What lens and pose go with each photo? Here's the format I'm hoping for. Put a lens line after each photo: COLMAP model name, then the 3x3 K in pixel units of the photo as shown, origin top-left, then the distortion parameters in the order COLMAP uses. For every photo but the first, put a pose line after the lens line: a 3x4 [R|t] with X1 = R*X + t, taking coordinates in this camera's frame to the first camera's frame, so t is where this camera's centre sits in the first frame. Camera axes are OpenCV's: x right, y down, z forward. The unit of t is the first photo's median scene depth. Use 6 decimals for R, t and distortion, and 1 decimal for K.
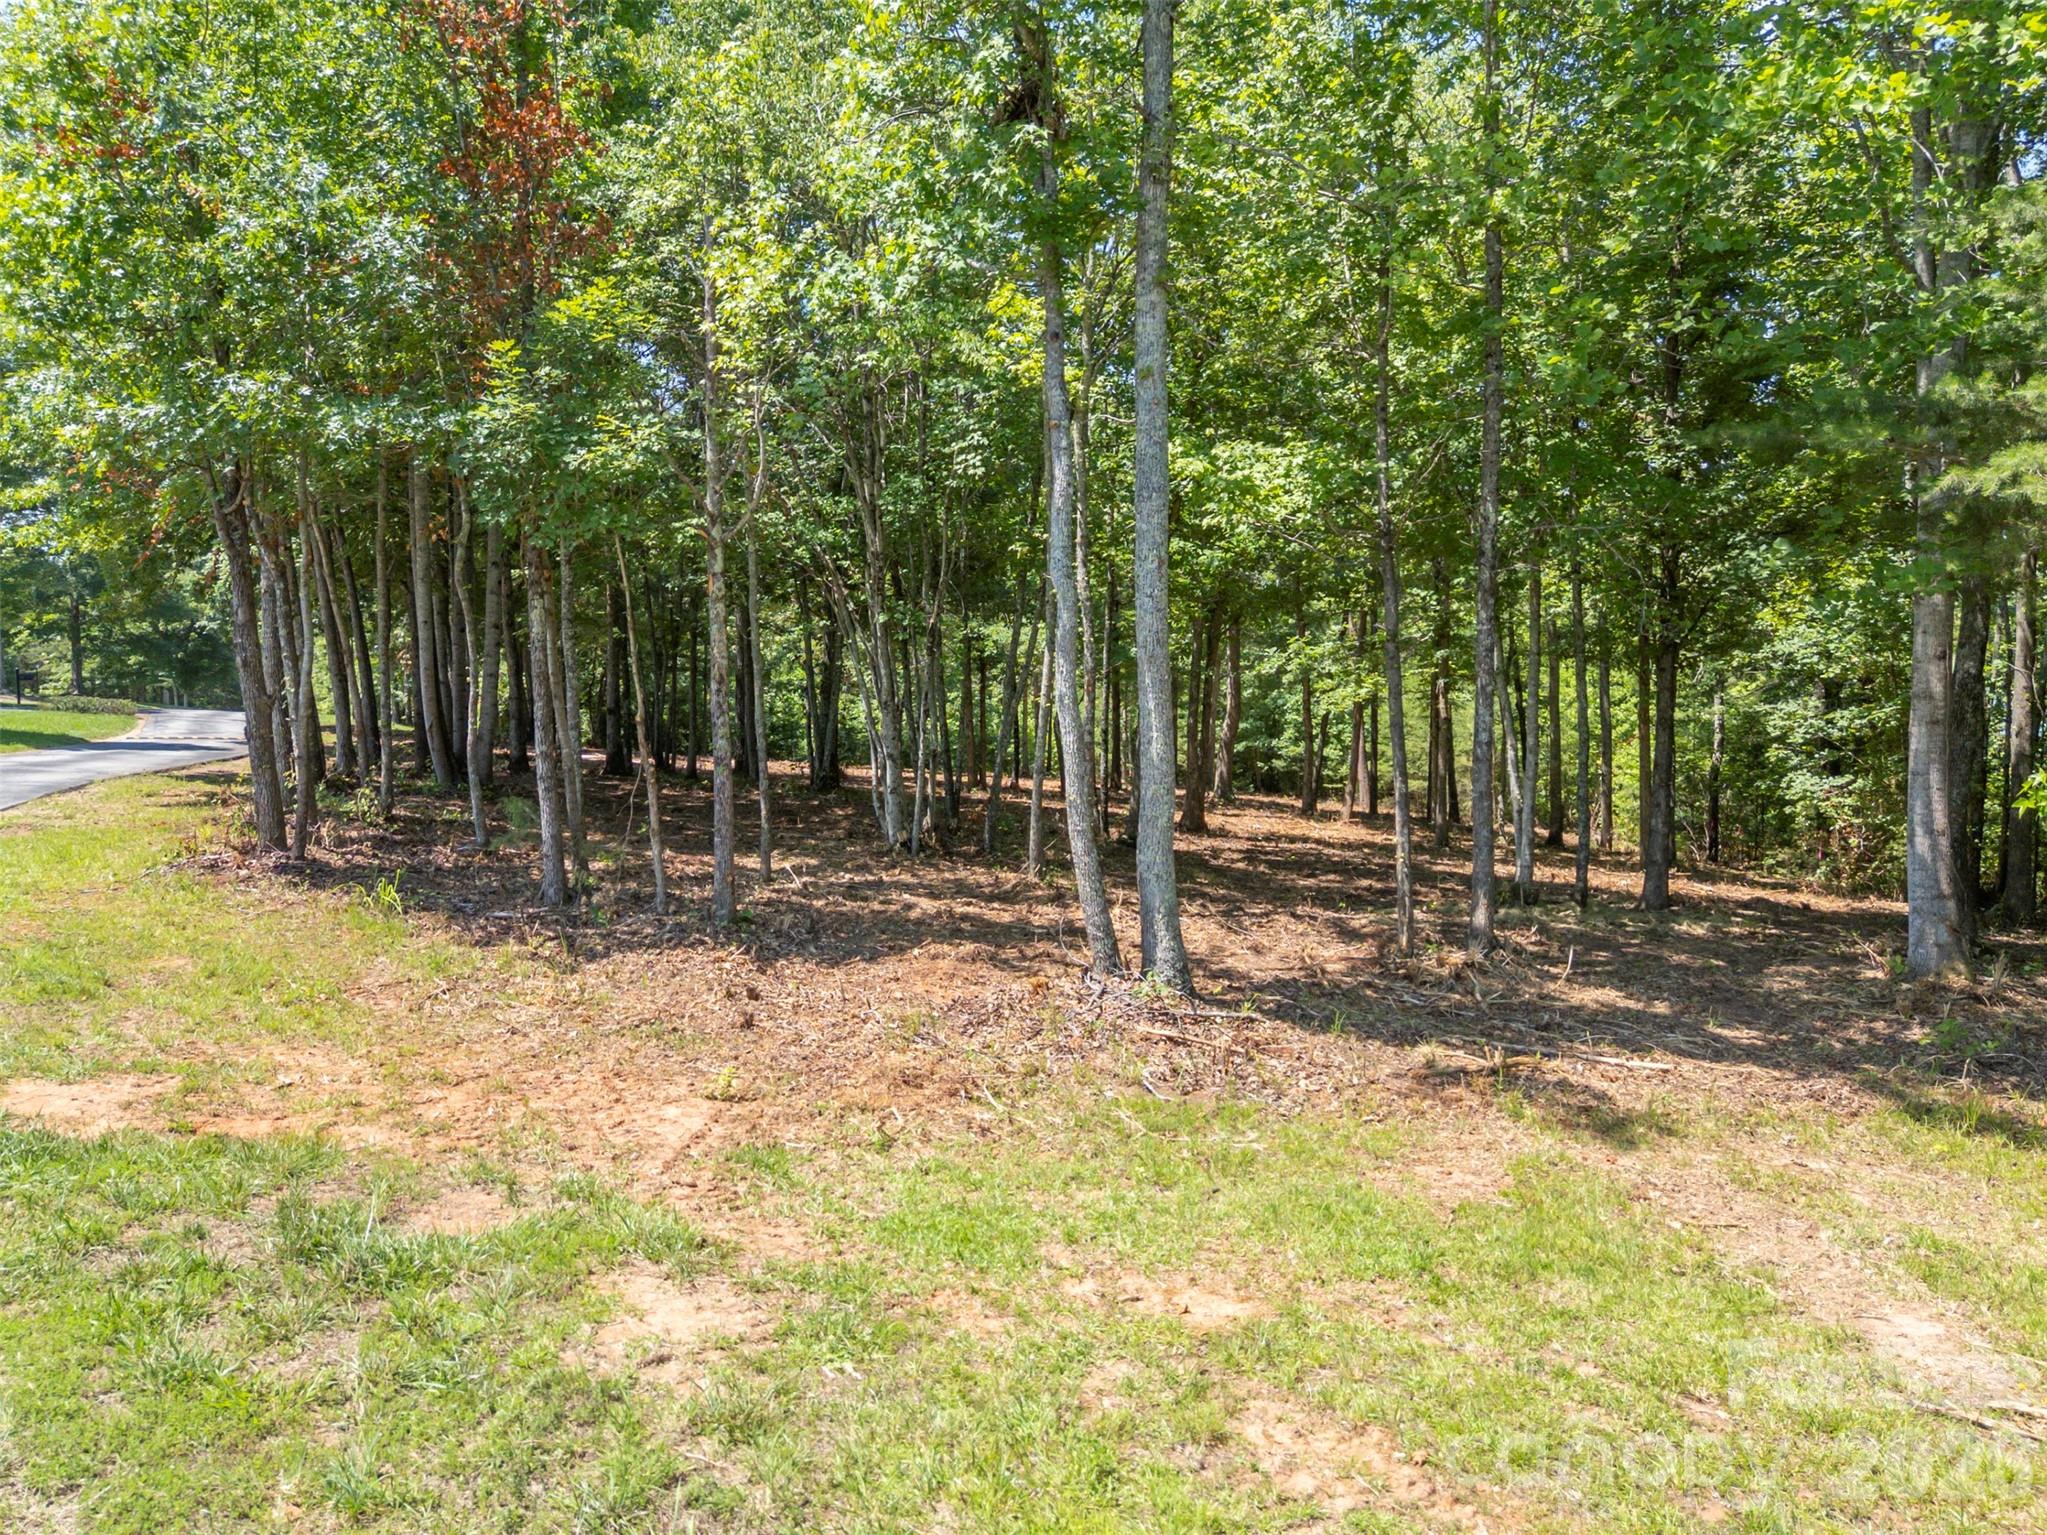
lens RADIAL K [[1506.8, 0, 1021.7], [0, 1506.8, 761.4], [0, 0, 1]] dist [0.076118, -0.067879]
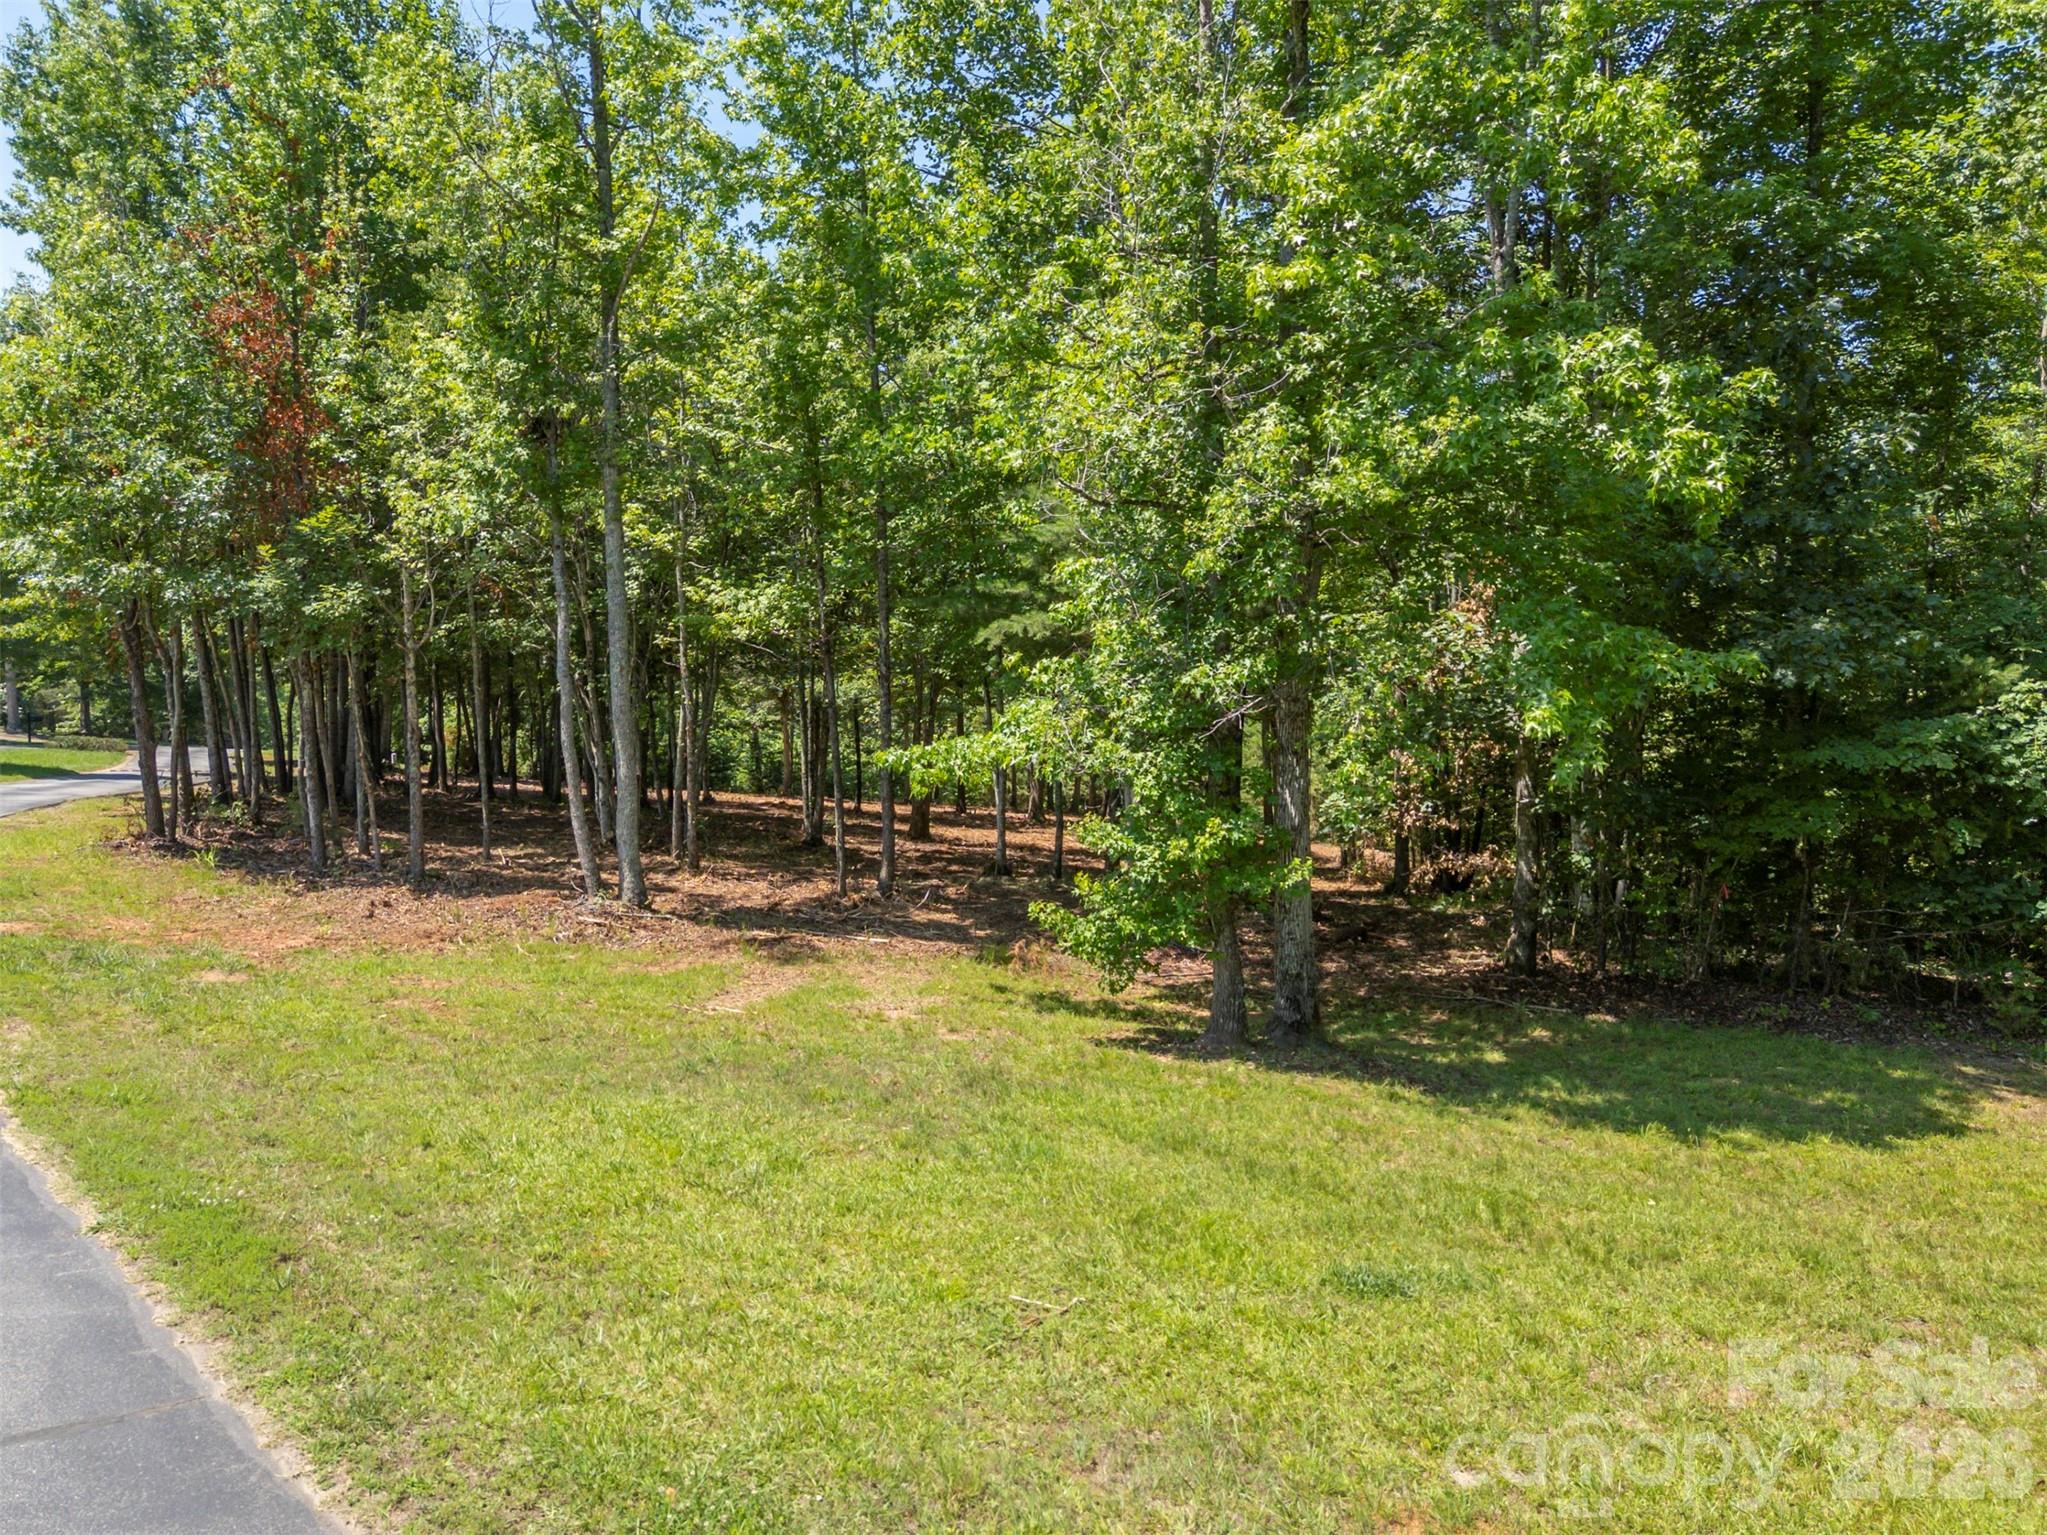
lens RADIAL K [[1506.8, 0, 1021.7], [0, 1506.8, 761.4], [0, 0, 1]] dist [0.076118, -0.067879]
pose [[0.999932, -0.002588, -0.011373, 0.374579], [0.002345, 0.999769, -0.021346, 0.012613], [0.011426, 0.021318, 0.999707, -0.516584]]
